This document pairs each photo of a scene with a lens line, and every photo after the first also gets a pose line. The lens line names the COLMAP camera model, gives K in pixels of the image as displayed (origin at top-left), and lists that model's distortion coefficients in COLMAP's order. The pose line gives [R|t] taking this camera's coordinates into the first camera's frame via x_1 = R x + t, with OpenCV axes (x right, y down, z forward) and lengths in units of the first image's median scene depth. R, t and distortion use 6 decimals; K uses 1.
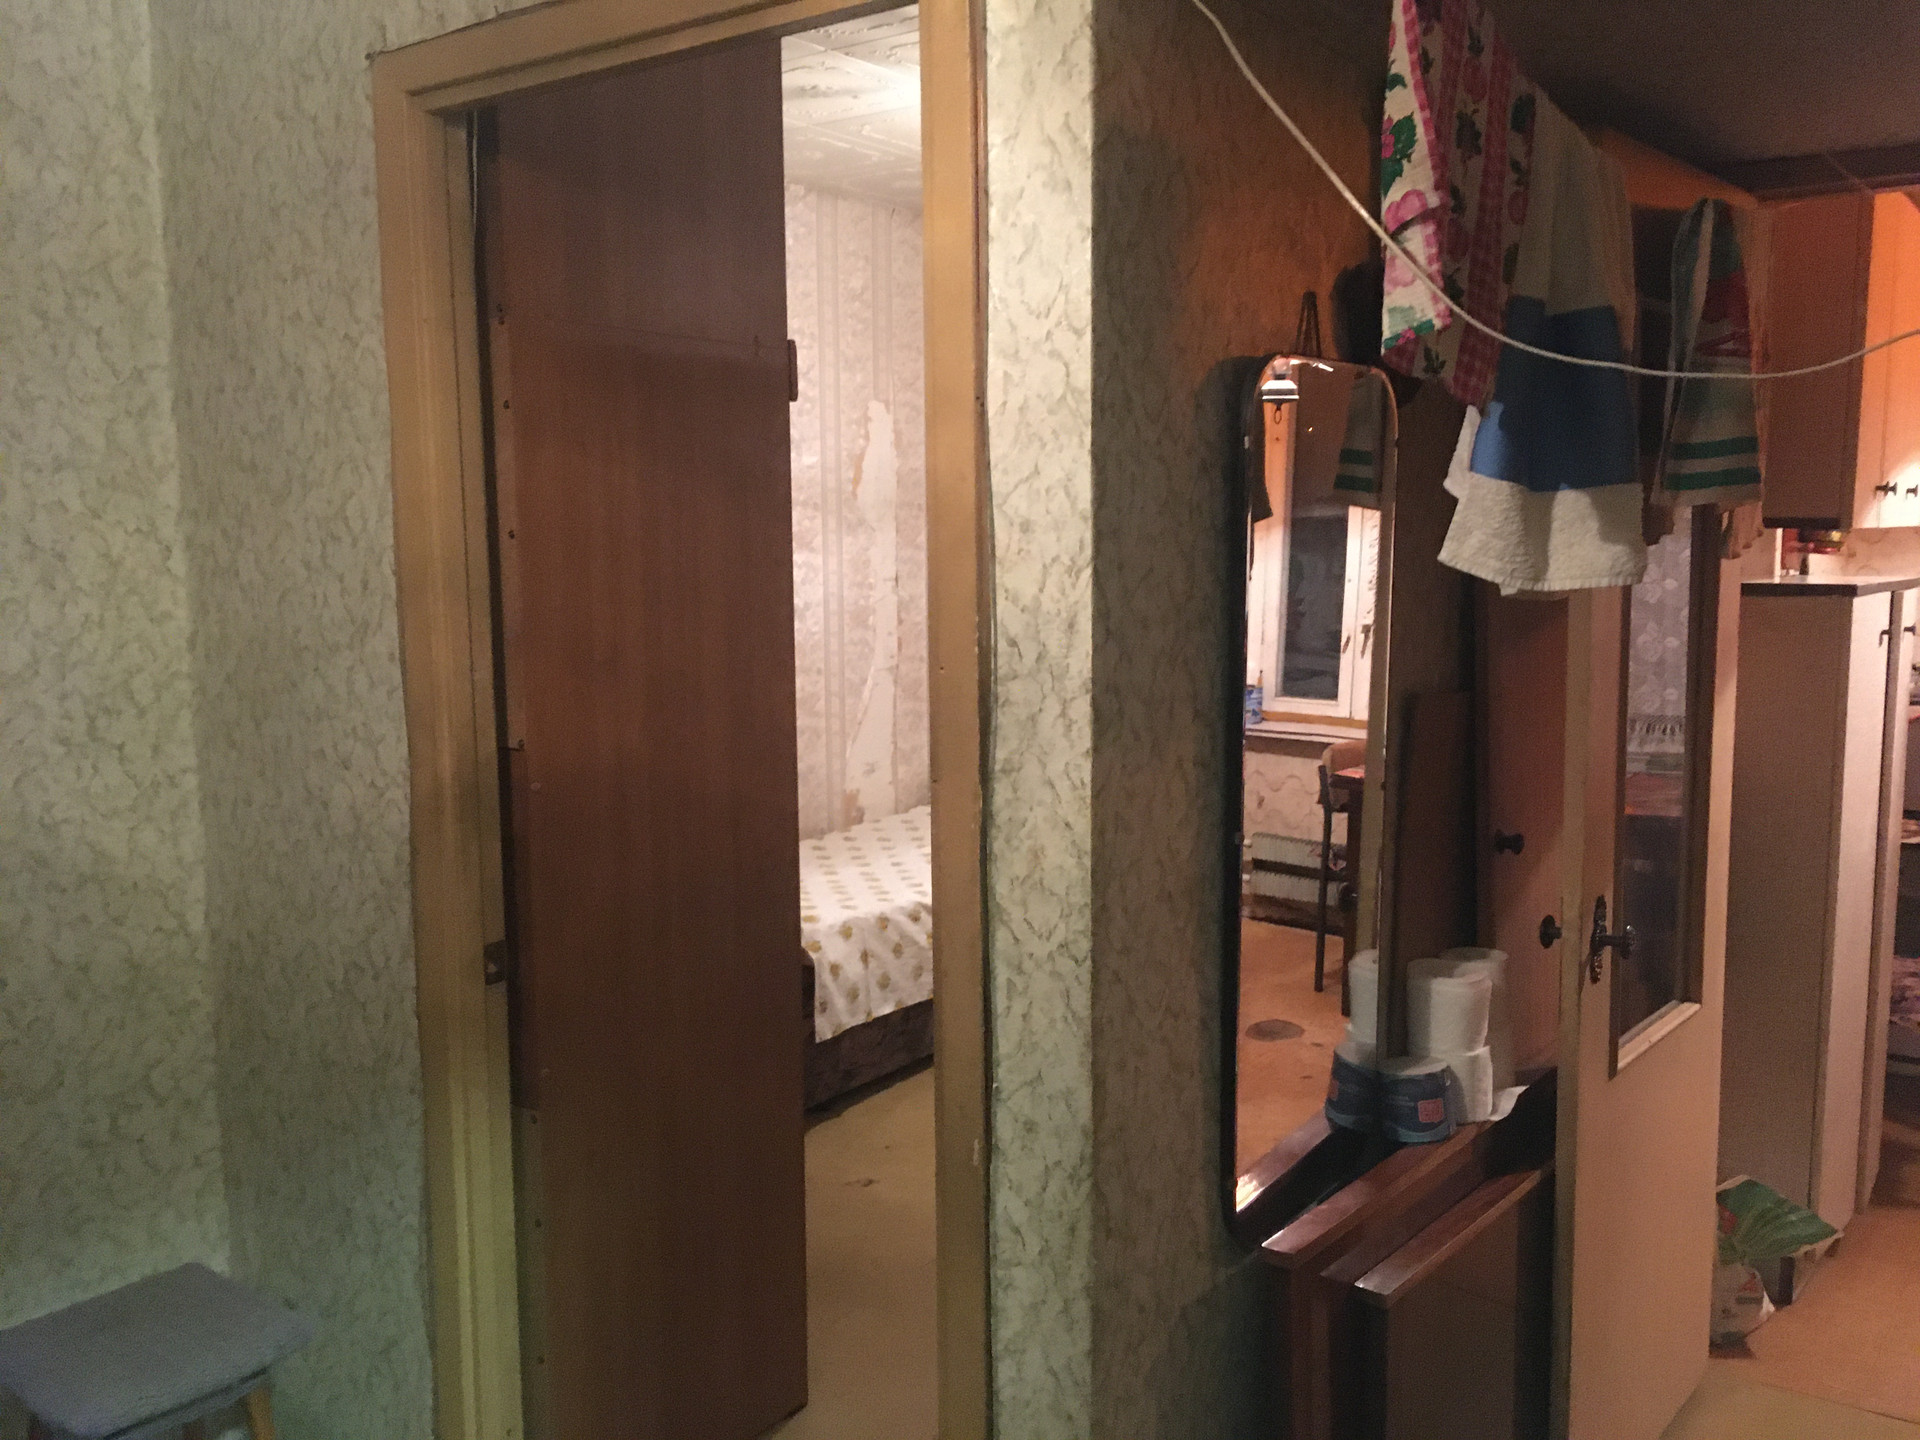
lens RADIAL K [[1644.8, 0, 959.6], [0, 1644.8, 719.0], [0, 0, 1]] dist [0.010736, -0.009362]
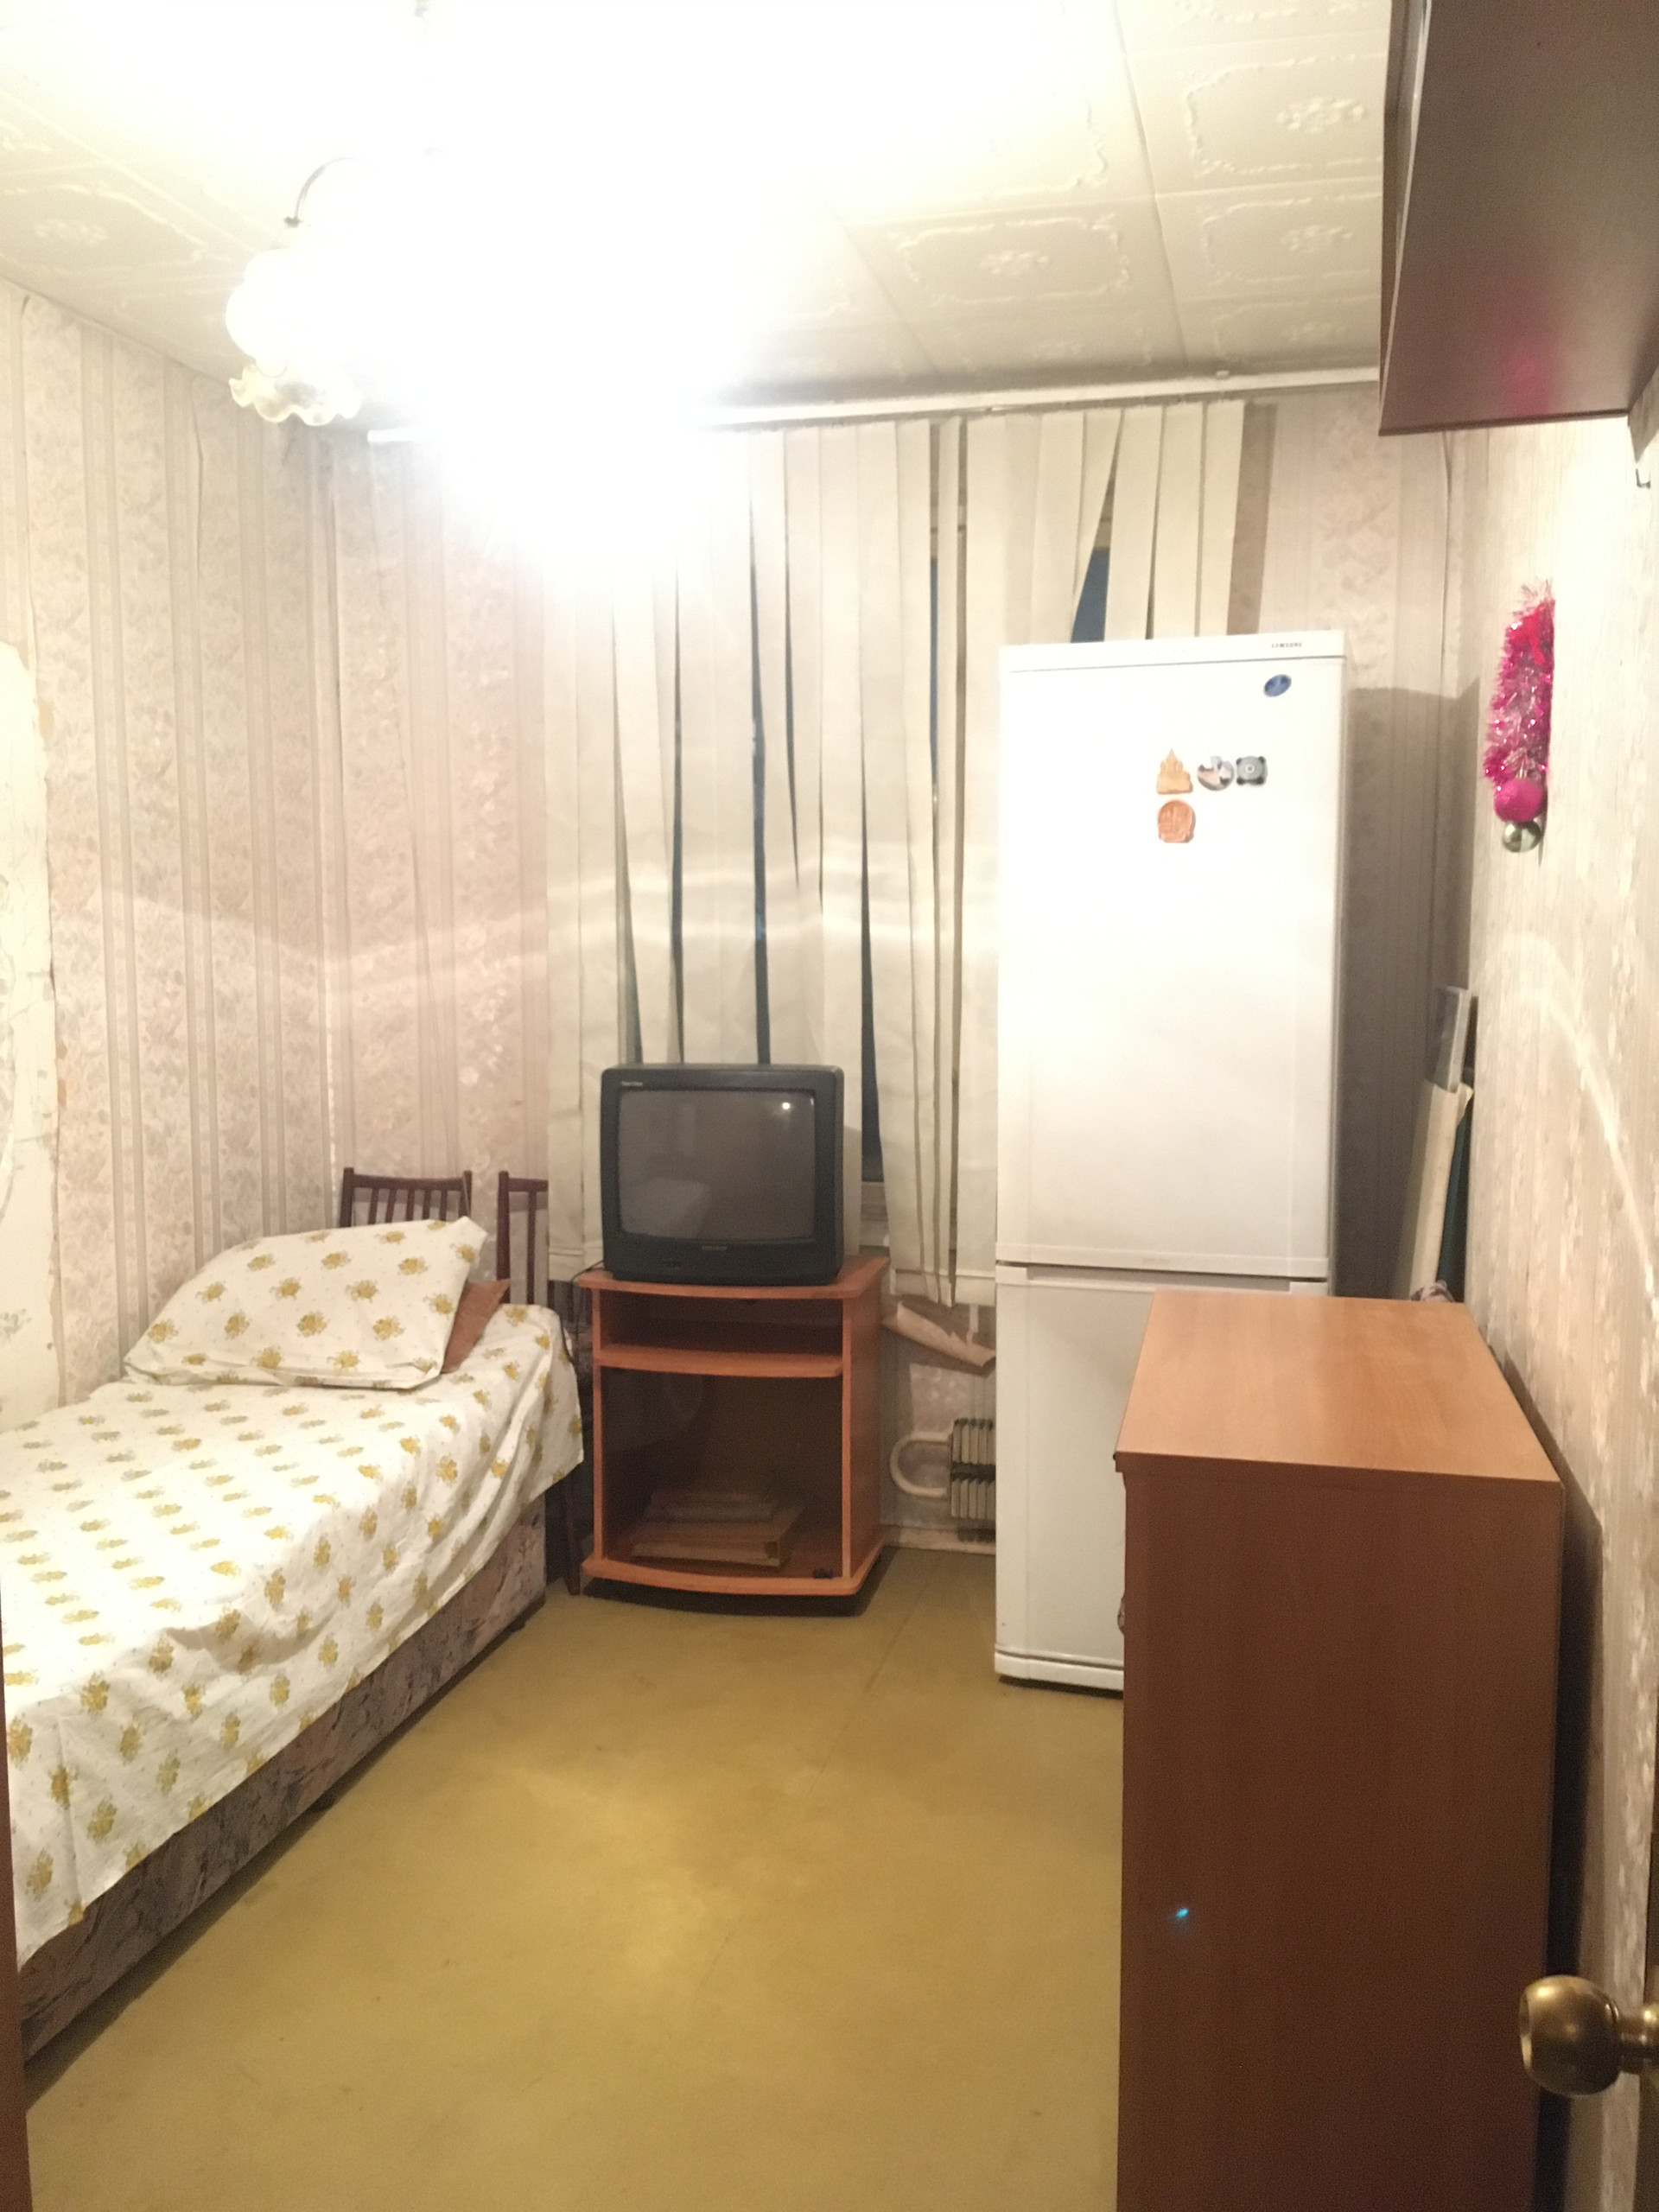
lens RADIAL K [[1894.9, 0, 833.0], [0, 1894.9, 1100.7], [0, 0, 1]] dist [0.010736, -0.009362]
pose [[0.921481, -0.030799, 0.387200, -0.044563], [0.039840, 0.999088, -0.015341, -0.022815], [-0.386375, 0.029562, 0.921868, 0.320249]]
